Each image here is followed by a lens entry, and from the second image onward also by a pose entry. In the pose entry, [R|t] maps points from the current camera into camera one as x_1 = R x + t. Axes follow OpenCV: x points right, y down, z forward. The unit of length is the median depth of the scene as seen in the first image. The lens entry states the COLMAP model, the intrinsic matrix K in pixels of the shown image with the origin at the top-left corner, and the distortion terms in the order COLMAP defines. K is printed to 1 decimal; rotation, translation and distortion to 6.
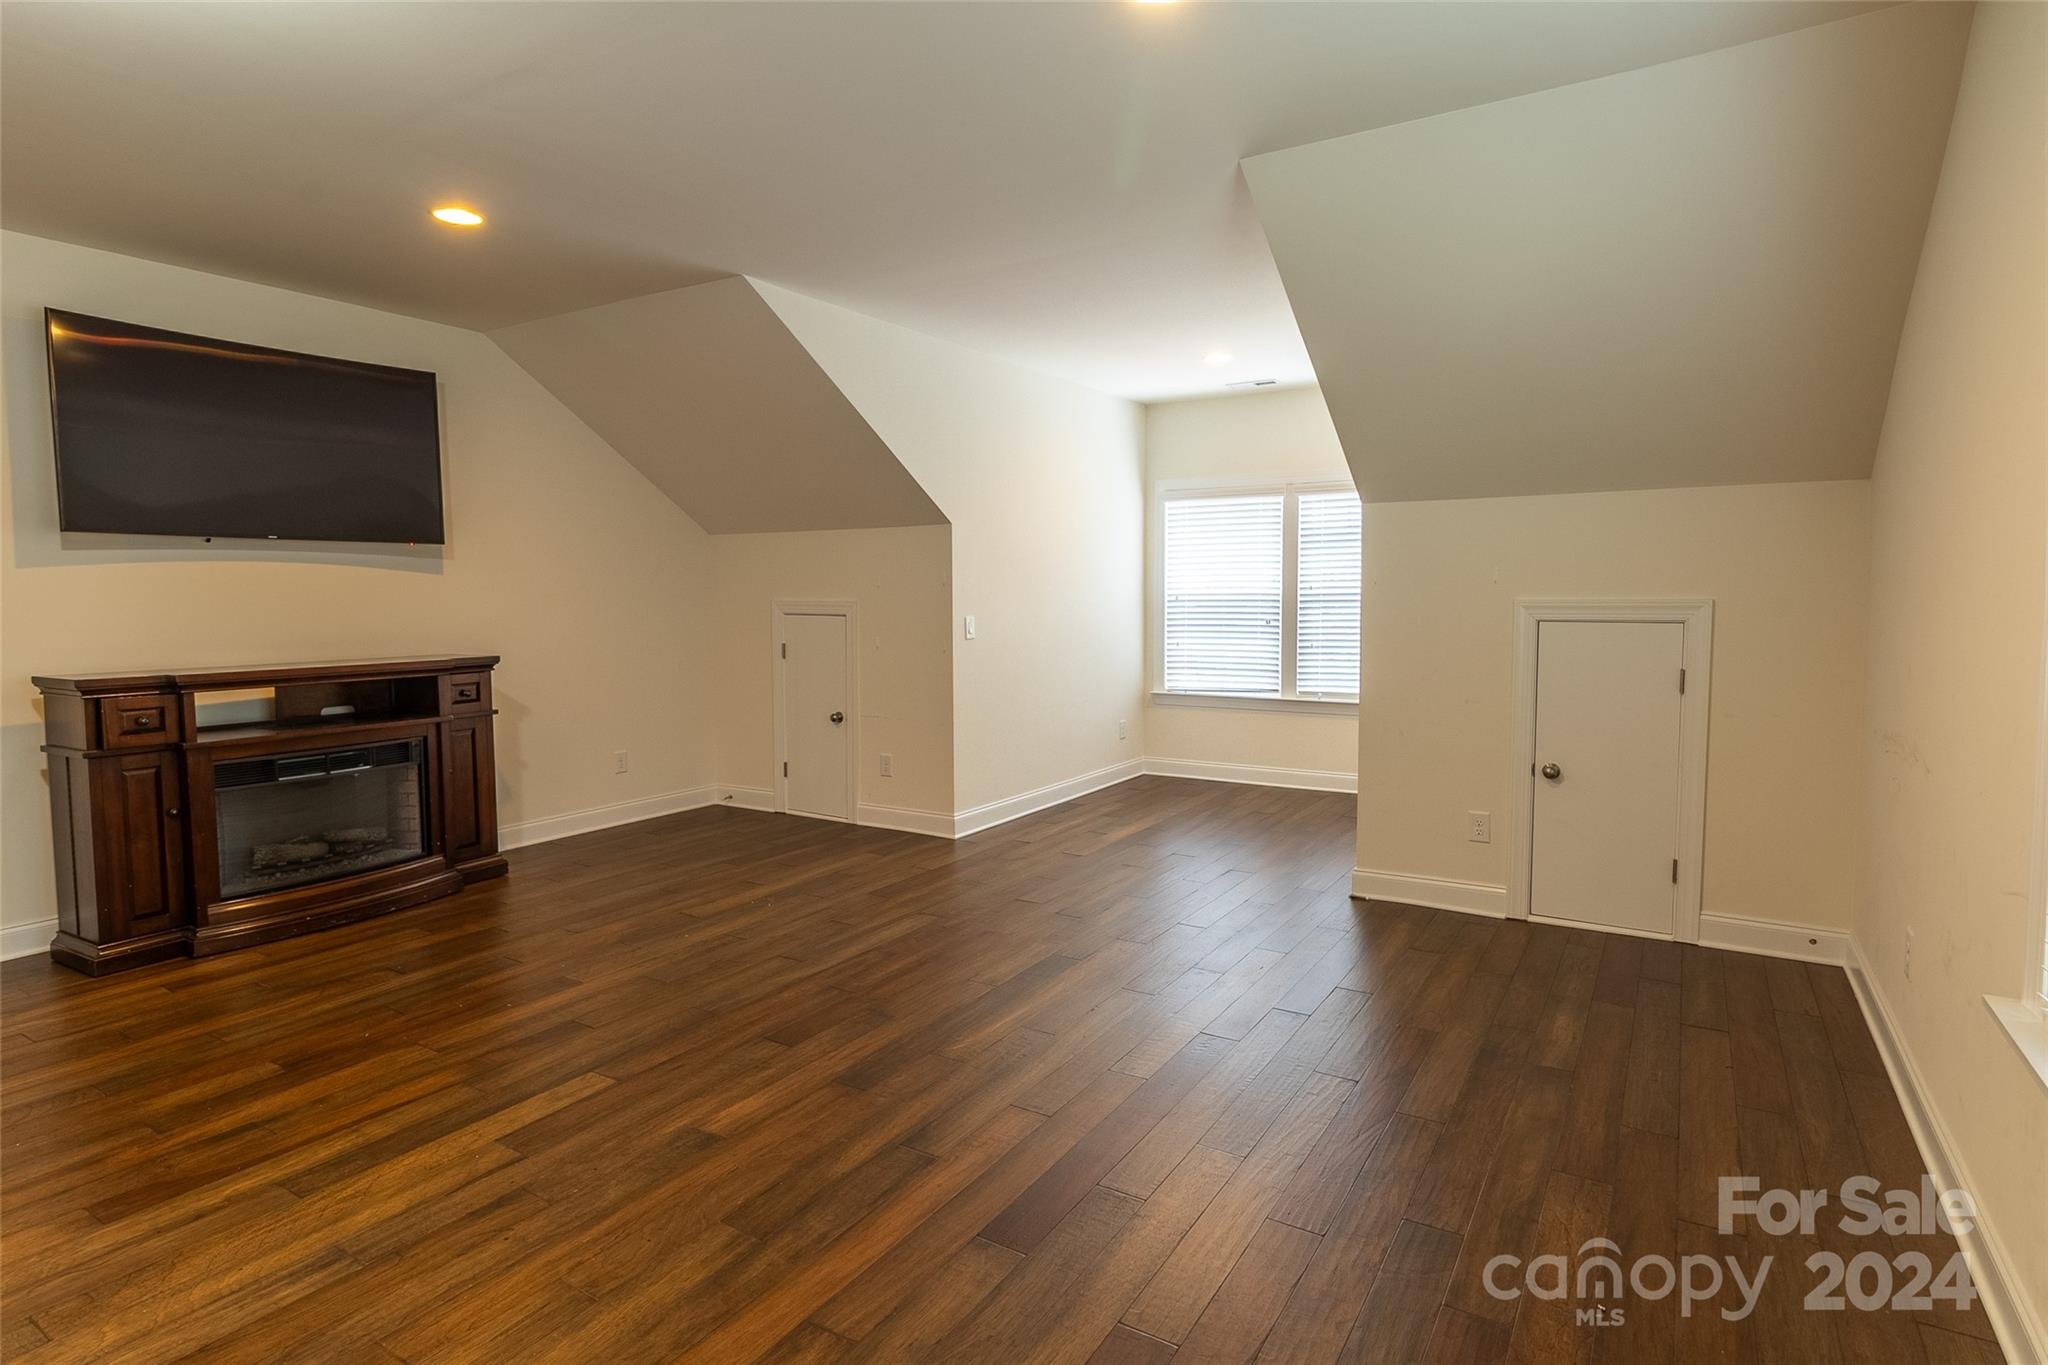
lens RADIAL K [[1063.4, 0, 1033.1], [0, 1063.4, 666.6], [0, 0, 1]] dist [0.000626, 0.000071]
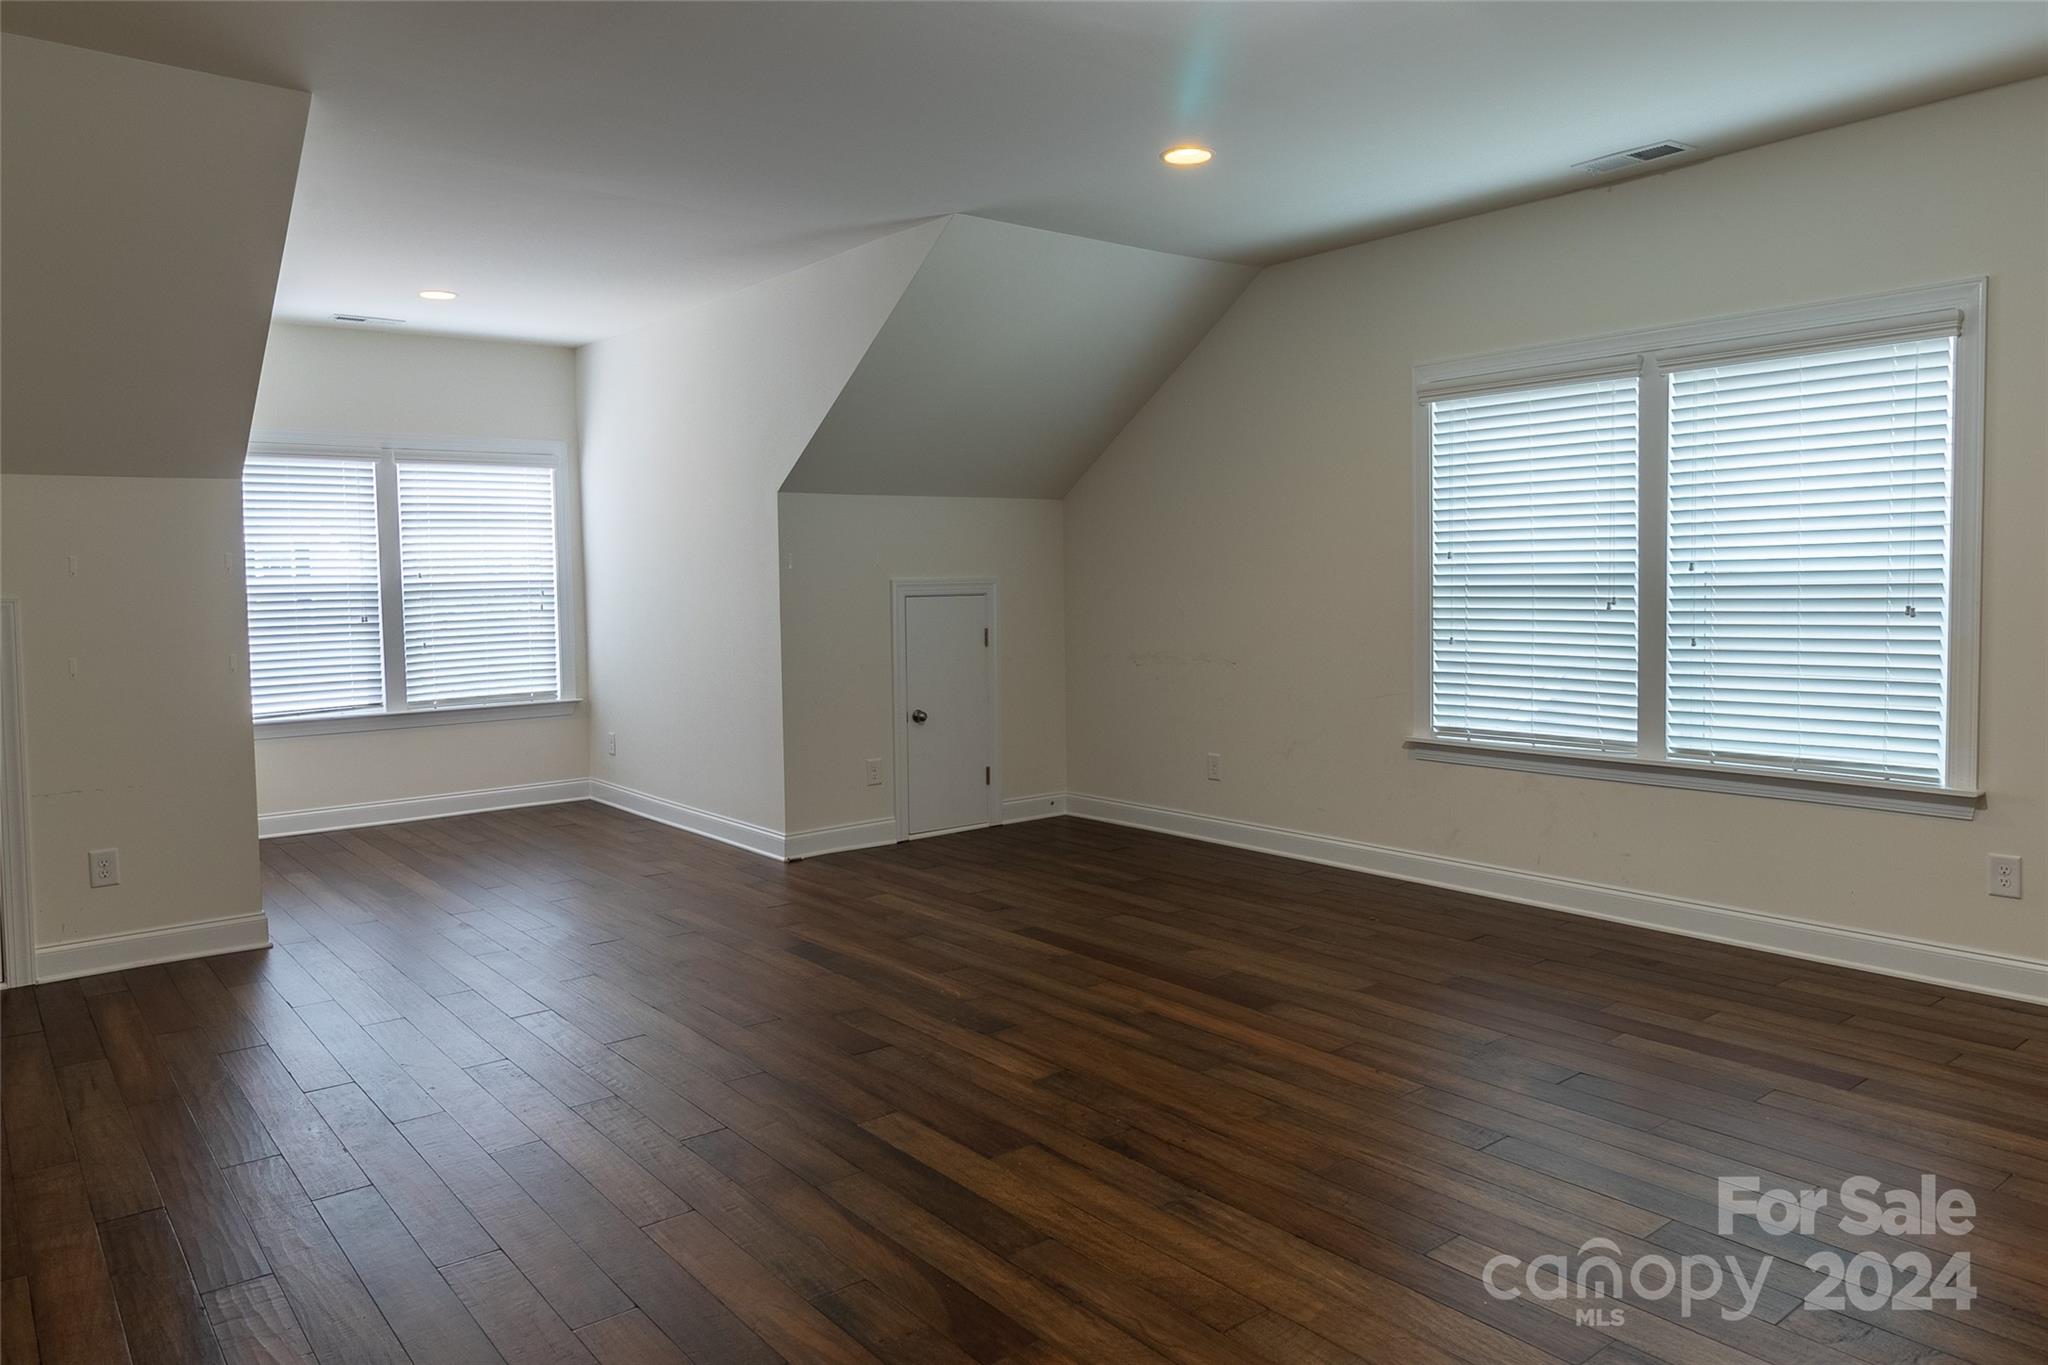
lens RADIAL K [[1349.1, 0, 1037.2], [0, 1349.1, 665.9], [0, 0, 1]] dist [0.000393, 0.000442]
pose [[0.324564, -0.065432, 0.943598, -1.039452], [0.079584, 0.995956, 0.041689, -0.017275], [-0.942510, 0.061564, 0.328458, 0.364332]]
